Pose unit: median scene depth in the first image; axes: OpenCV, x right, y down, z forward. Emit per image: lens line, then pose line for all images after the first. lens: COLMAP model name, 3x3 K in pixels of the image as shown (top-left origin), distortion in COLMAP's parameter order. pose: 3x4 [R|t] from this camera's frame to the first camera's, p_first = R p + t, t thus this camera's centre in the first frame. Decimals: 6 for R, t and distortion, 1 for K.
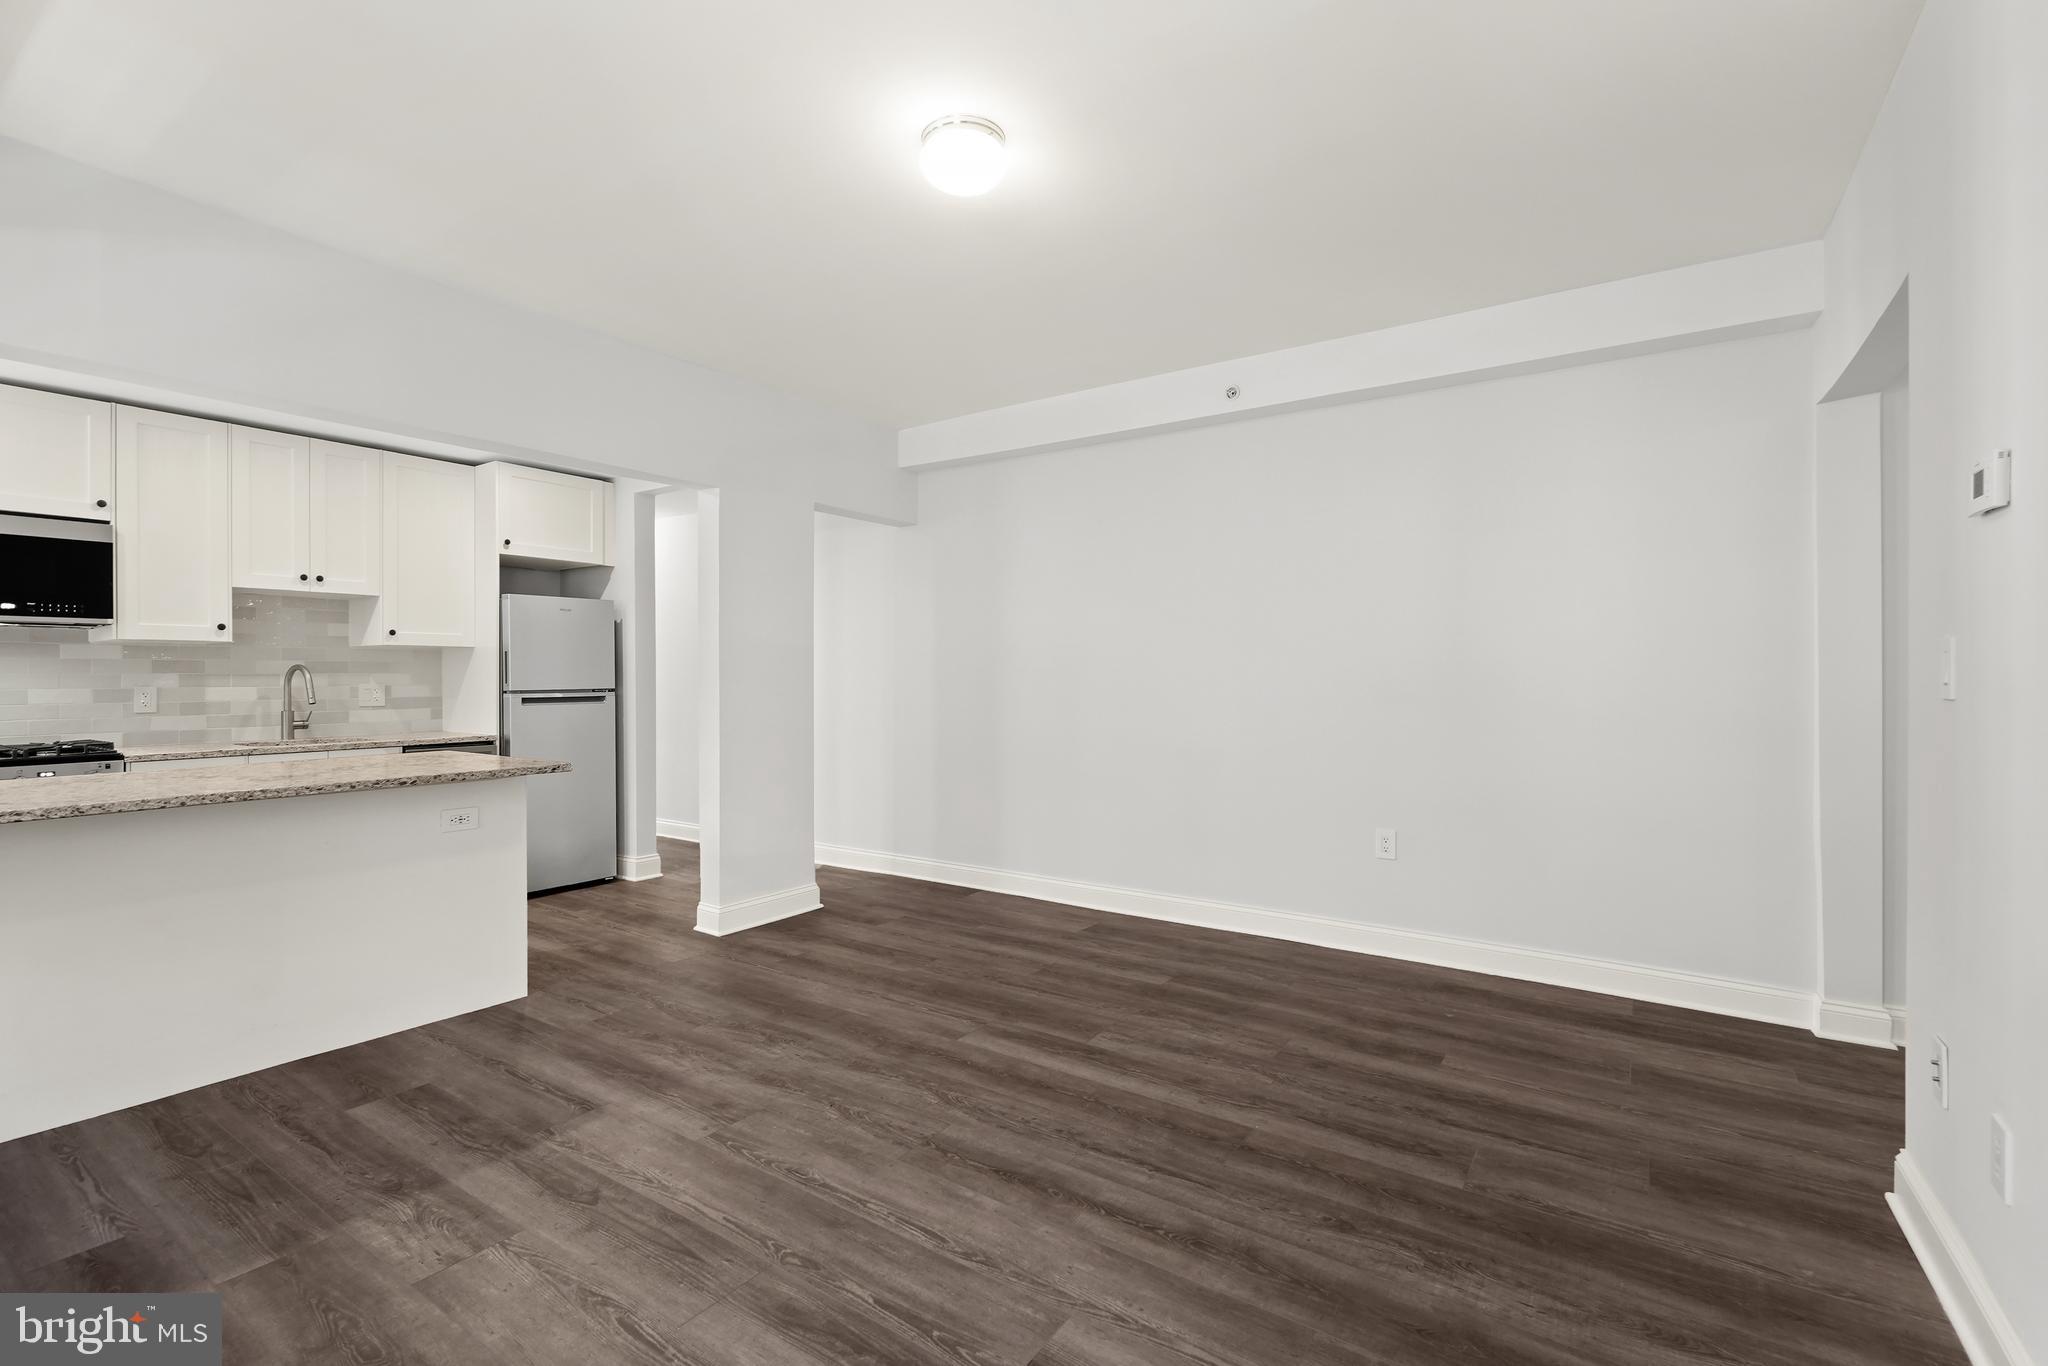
lens RADIAL K [[897.4, 0, 1024.4], [0, 897.4, 668.2], [0, 0, 1]] dist [-0.000191, -0.000091]
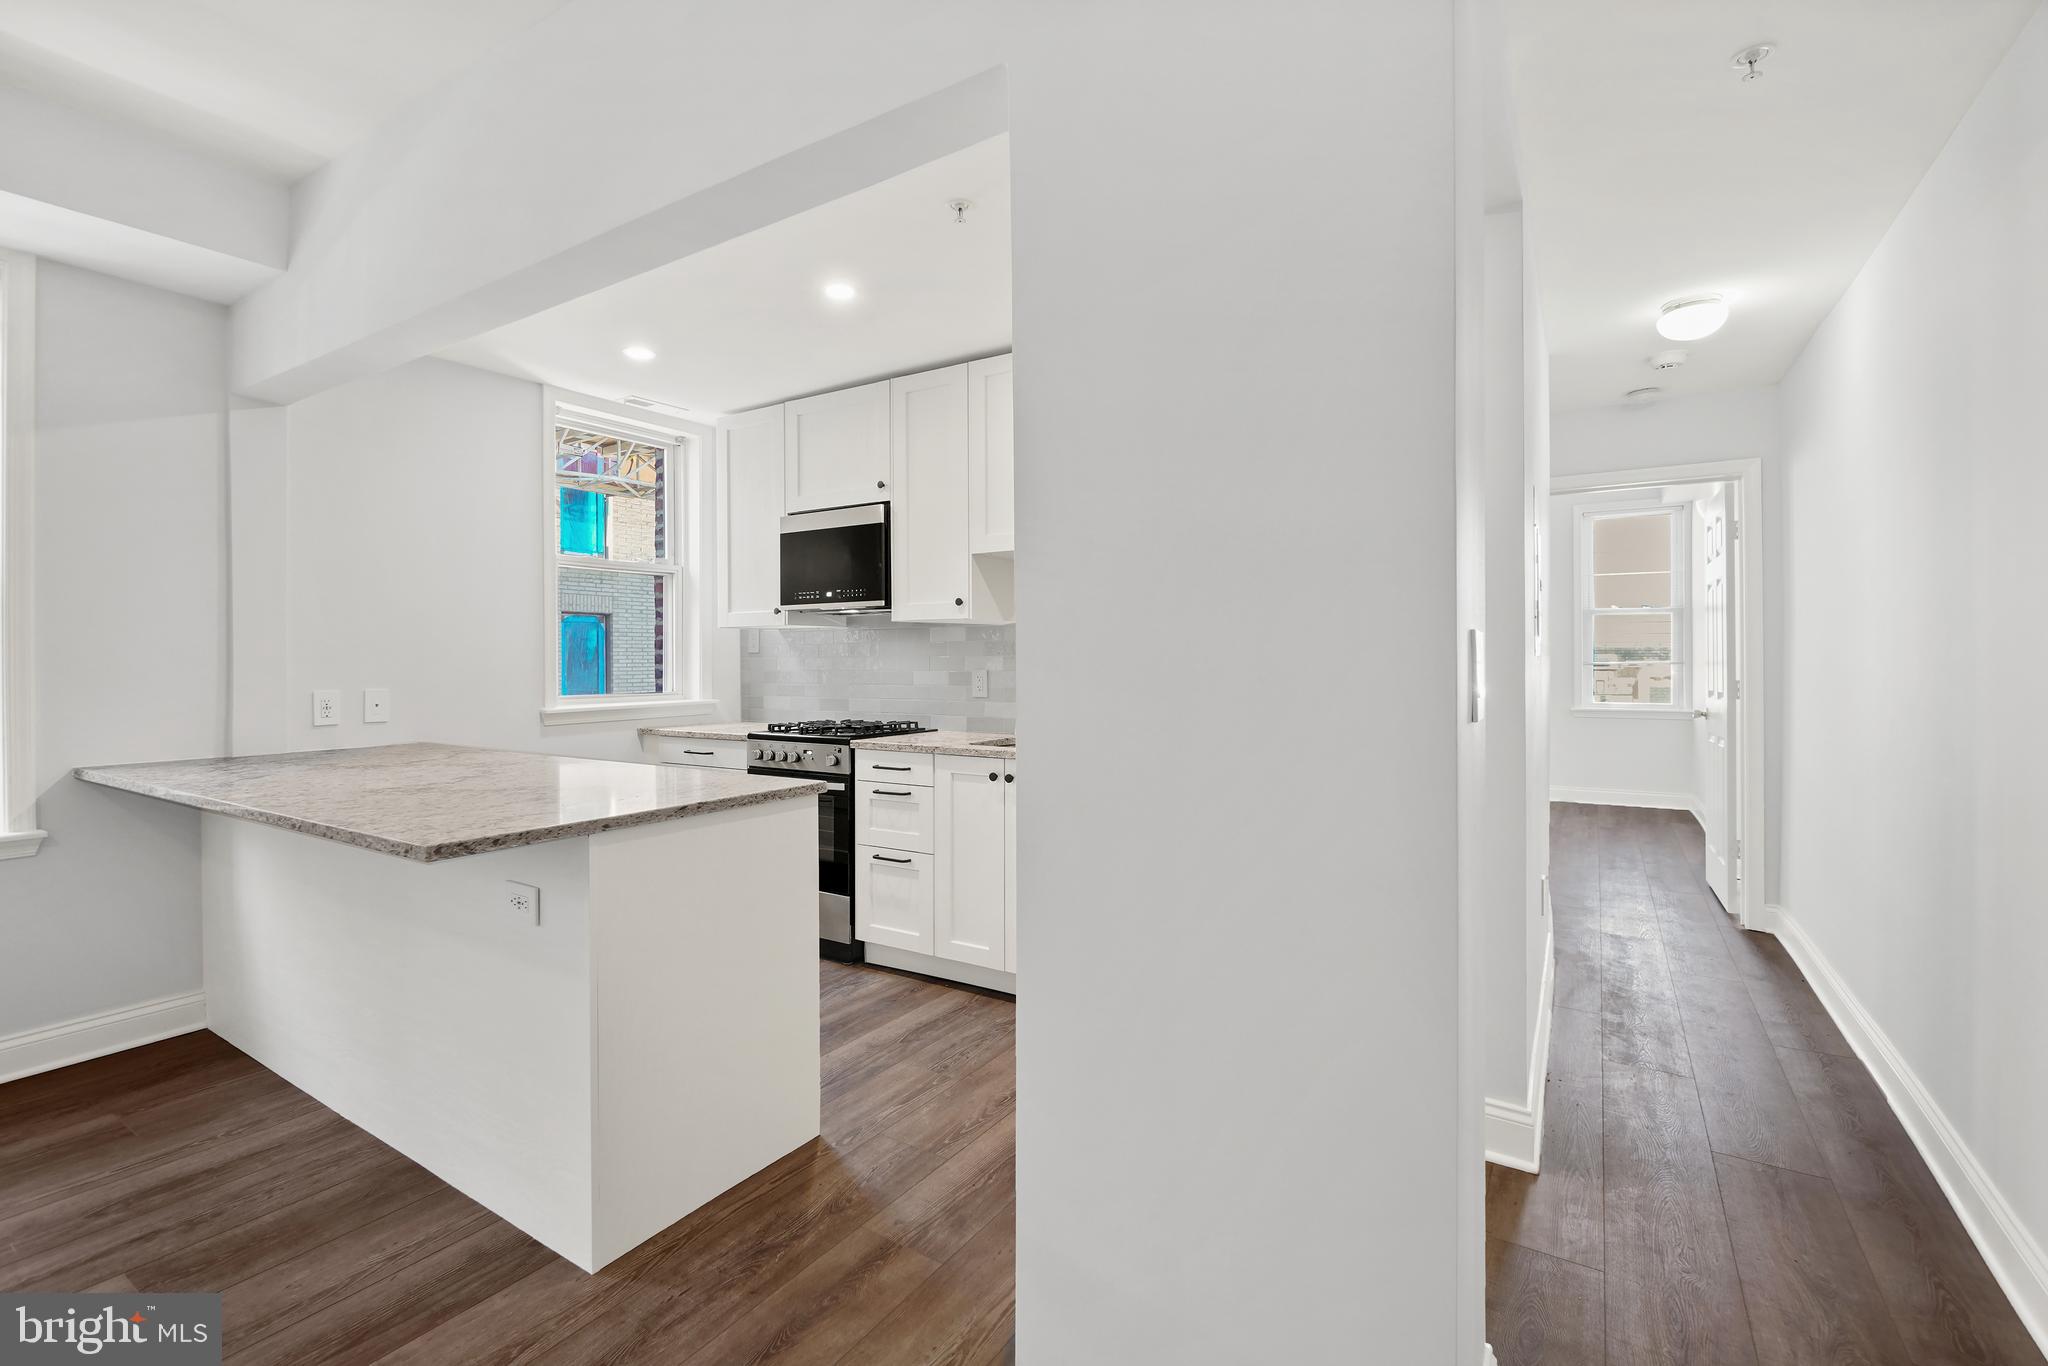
lens RADIAL K [[897.4, 0, 1024.4], [0, 897.4, 668.2], [0, 0, 1]] dist [-0.000191, -0.000091]
pose [[0.027055, 0.007472, -0.999606, -0.046006], [0.009162, 0.999928, 0.007722, 0.019665], [0.999592, -0.009368, 0.026985, 1.686343]]
